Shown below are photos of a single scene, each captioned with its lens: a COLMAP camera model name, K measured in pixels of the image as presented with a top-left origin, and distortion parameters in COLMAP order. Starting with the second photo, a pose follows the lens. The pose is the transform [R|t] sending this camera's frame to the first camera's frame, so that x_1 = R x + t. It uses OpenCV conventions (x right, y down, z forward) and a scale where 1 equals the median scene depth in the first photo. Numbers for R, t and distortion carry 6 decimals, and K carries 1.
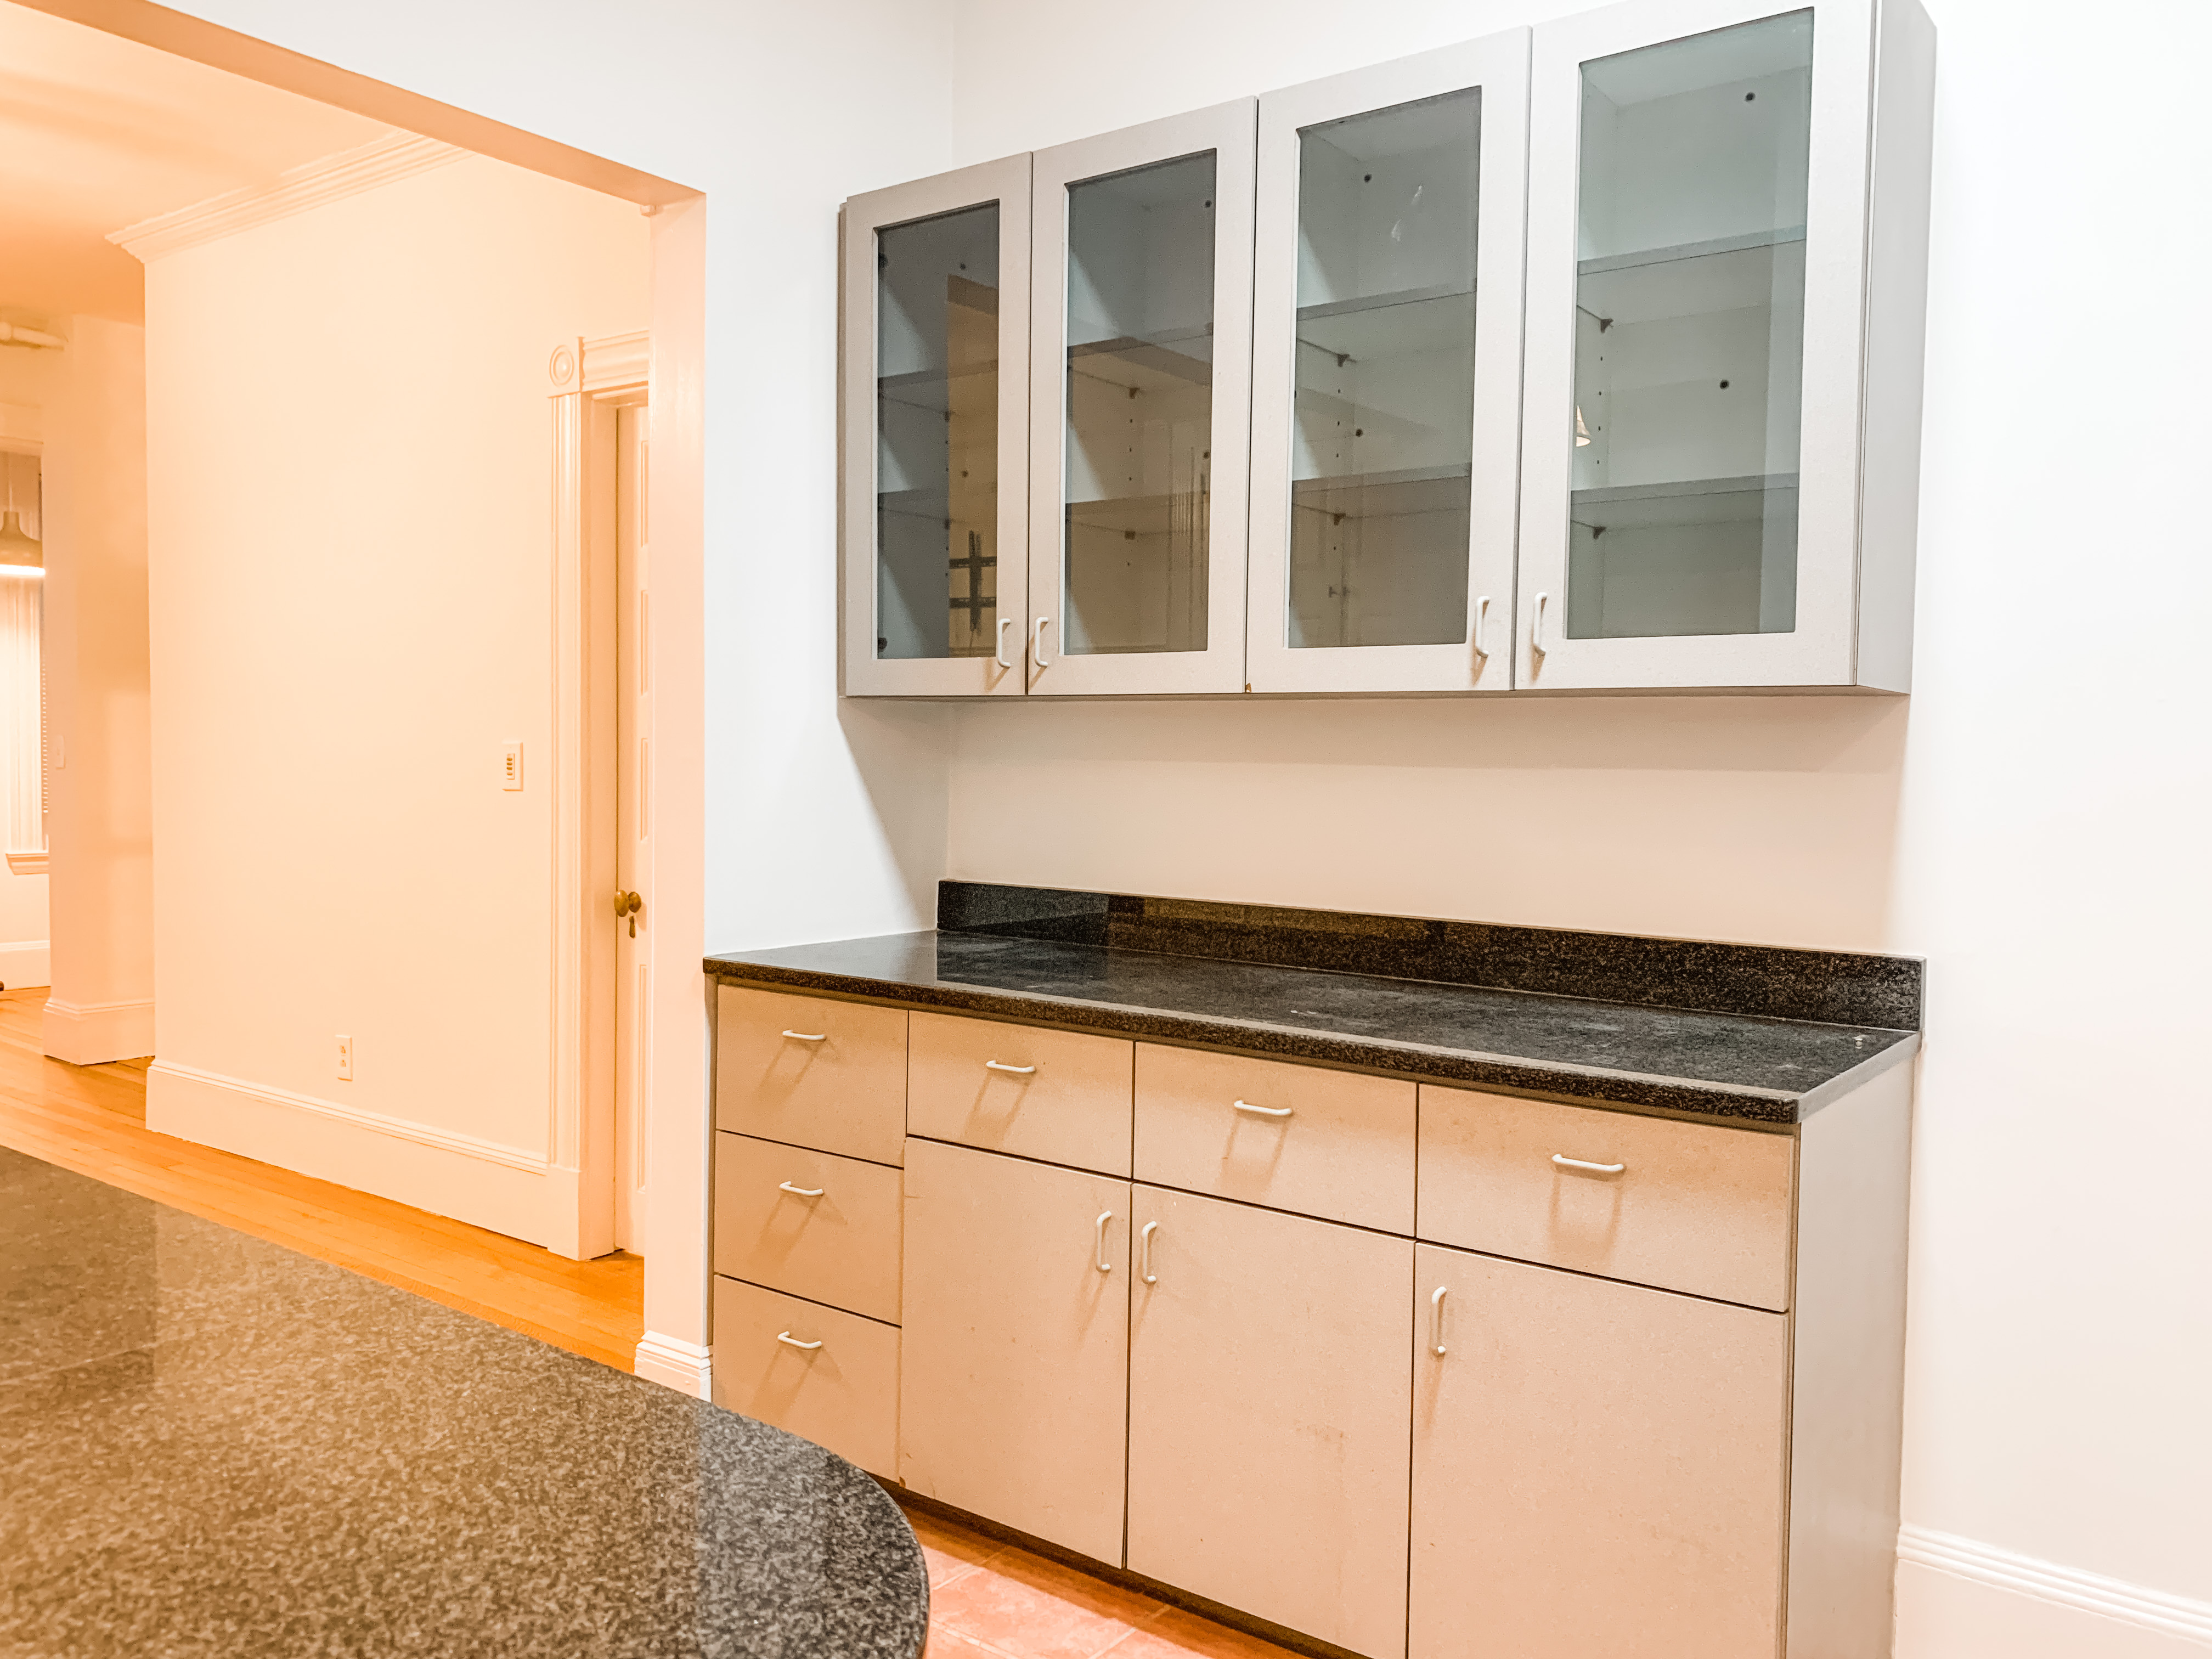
lens RADIAL K [[1701.1, 0, 1109.5], [0, 1701.1, 825.0], [0, 0, 1]] dist [0.053064, -0.093662]
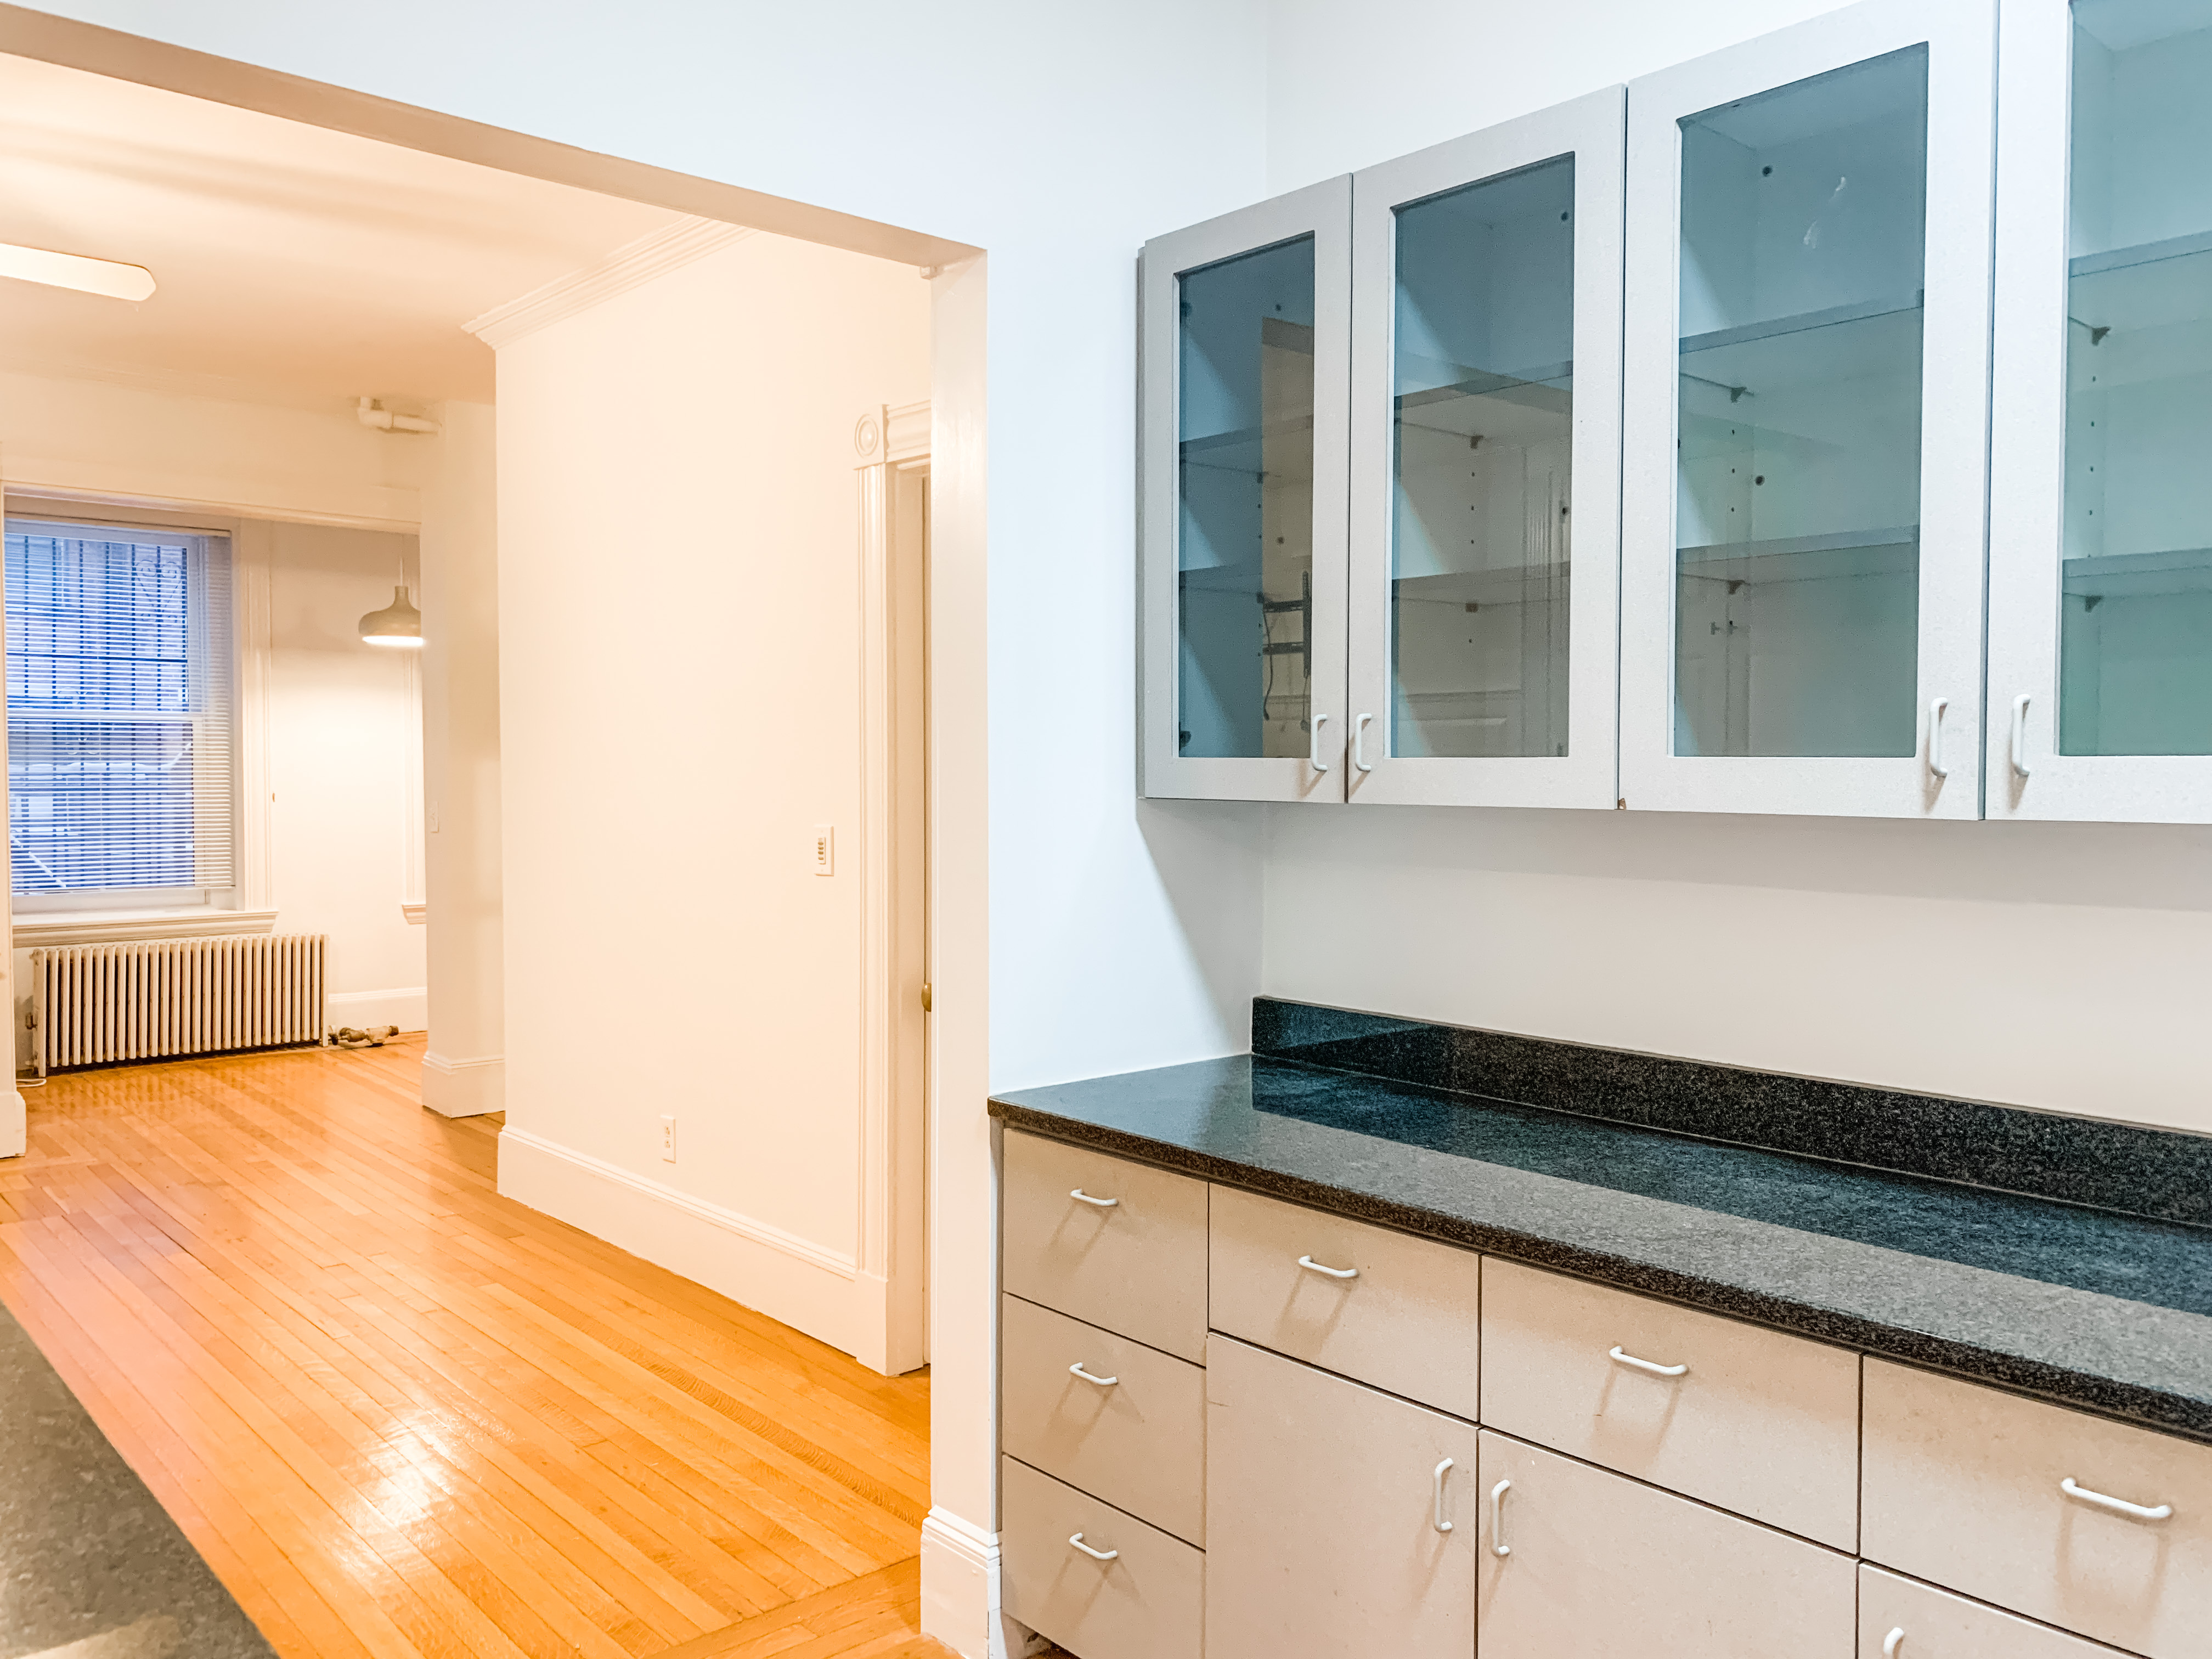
lens RADIAL K [[1710.3, 0, 1110.9], [0, 1710.3, 811.4], [0, 0, 1]] dist [0.015736, -0.034117]
pose [[0.979138, -0.007615, -0.203056, 0.008323], [0.003756, 0.999805, -0.019383, -0.057162], [0.203164, 0.018216, 0.978975, 0.139805]]
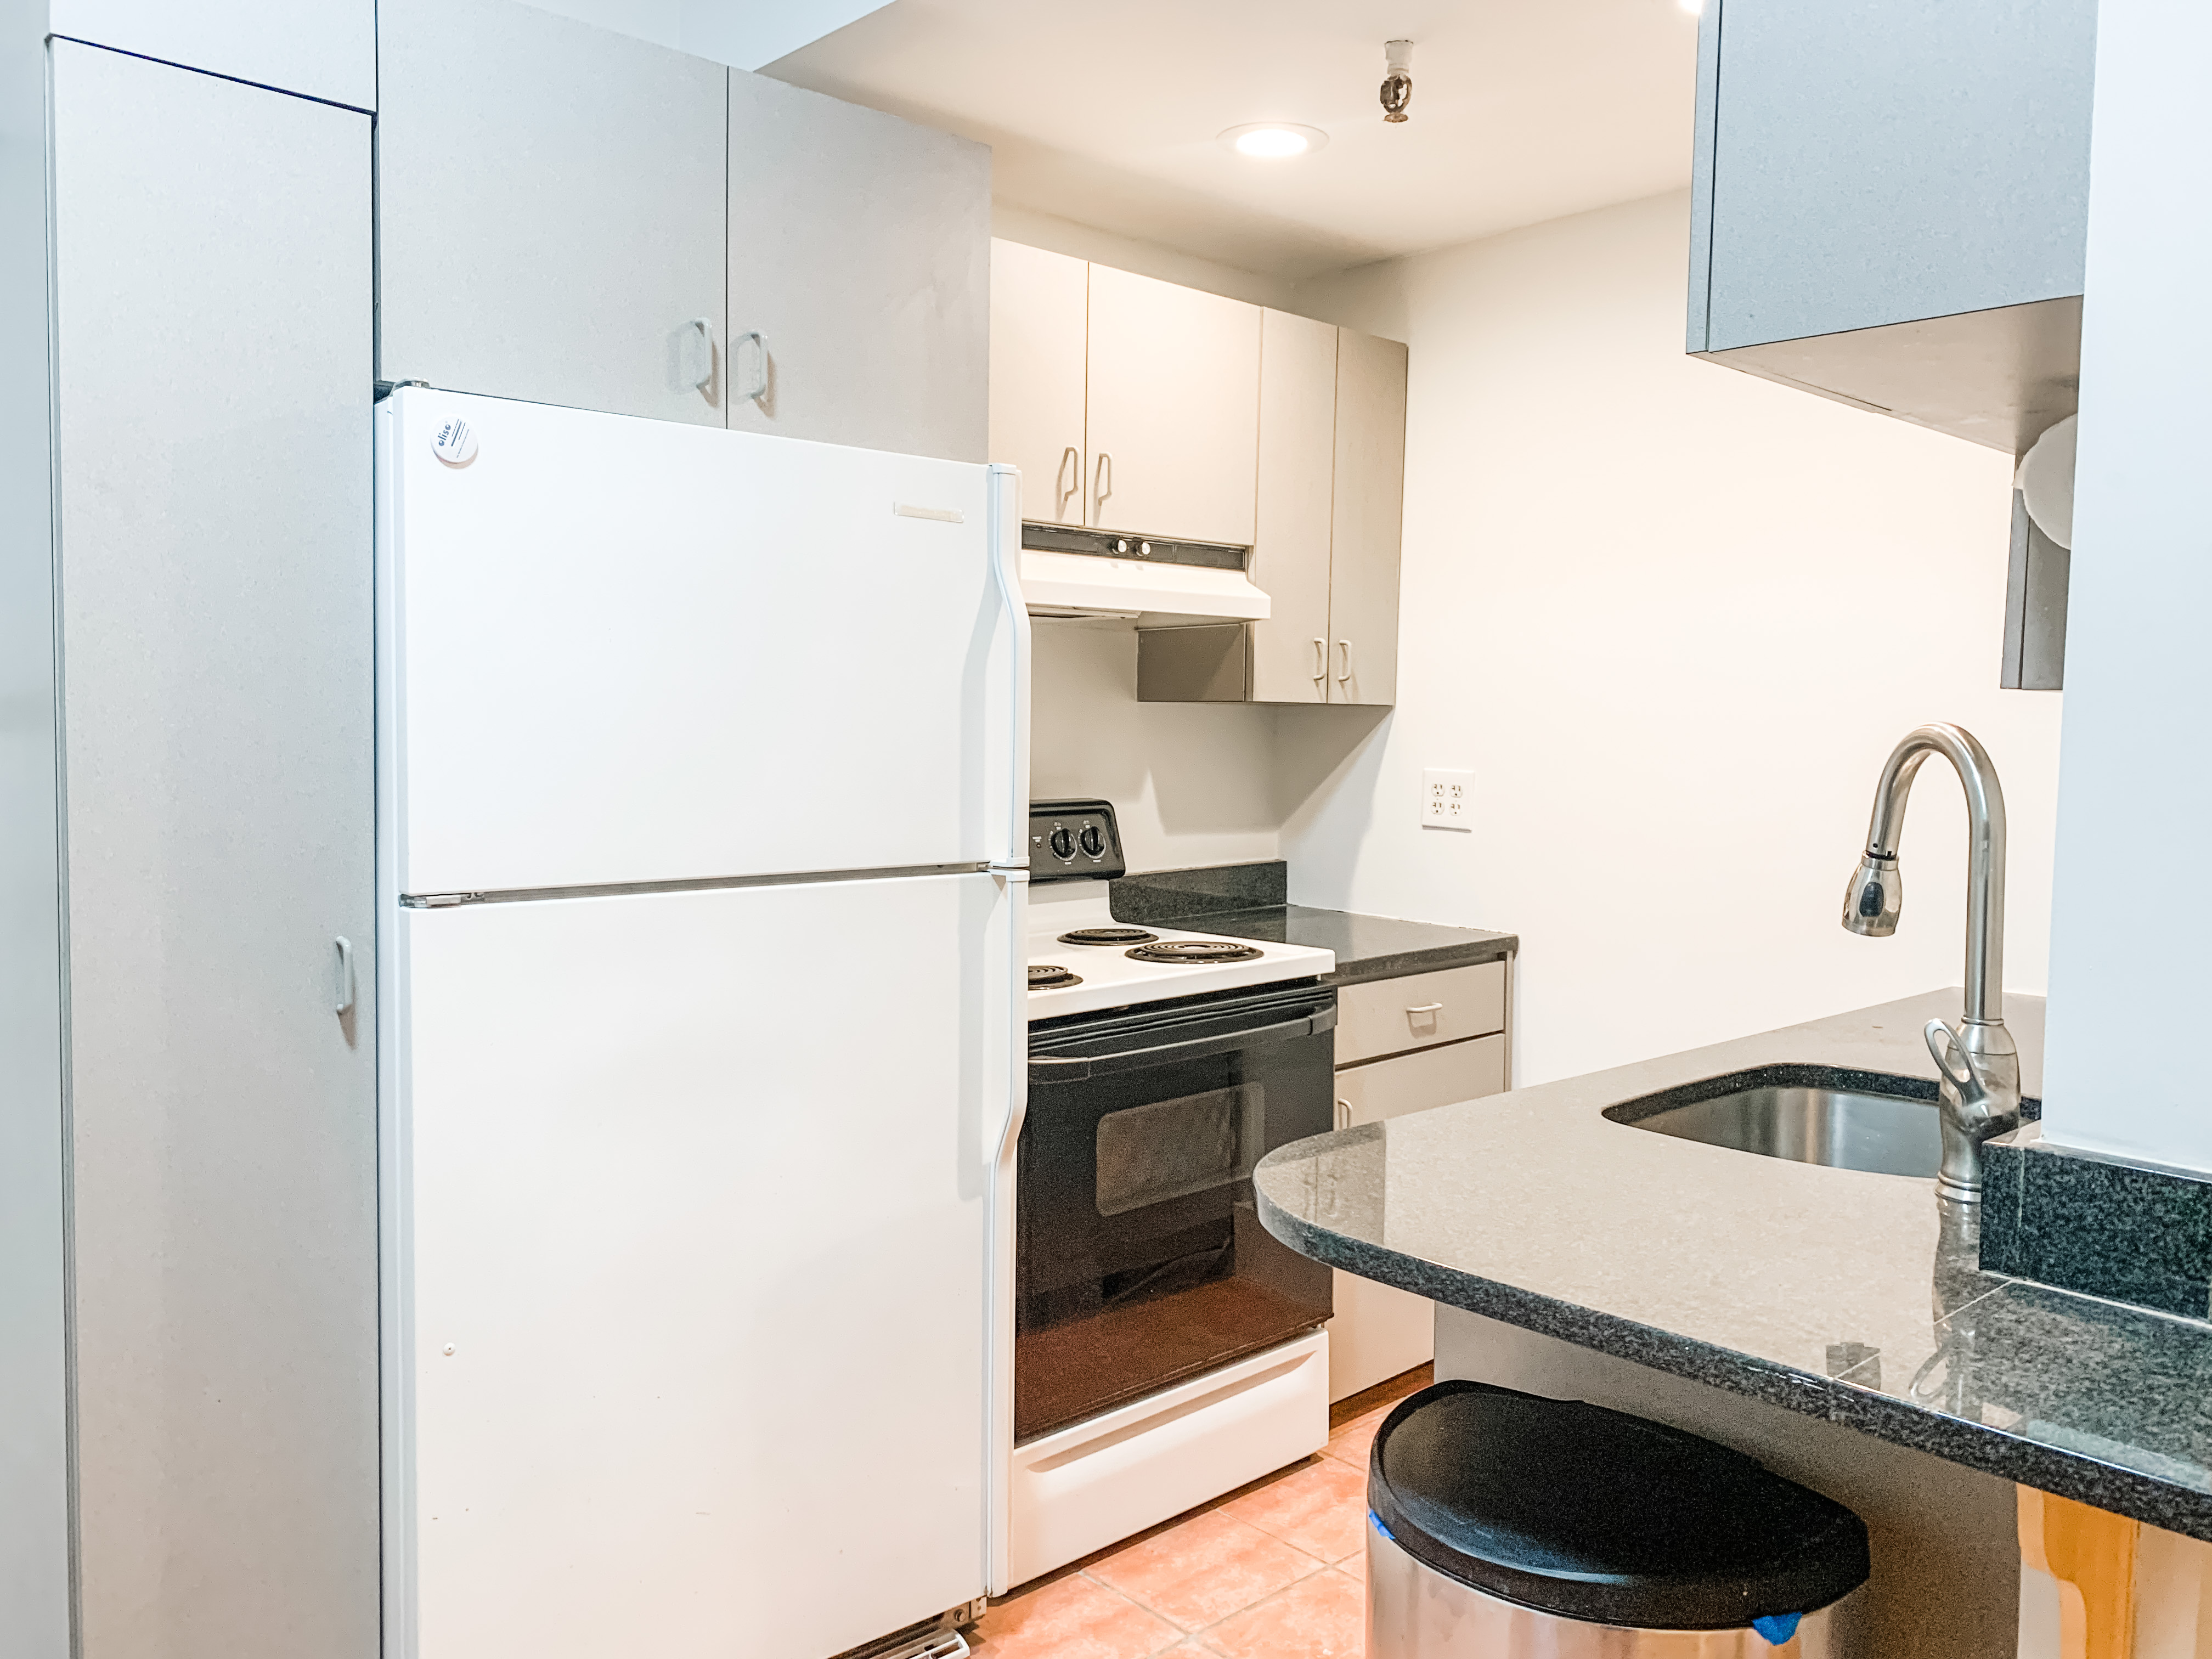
lens RADIAL K [[1686.6, 0, 1104.4], [0, 1686.6, 815.6], [0, 0, 1]] dist [0.004453, 0.004015]
pose [[-0.983263, -0.047733, 0.175828, -0.072281], [-0.028494, 0.993483, 0.110365, -0.053470], [-0.179950, 0.103508, -0.978215, 0.797273]]
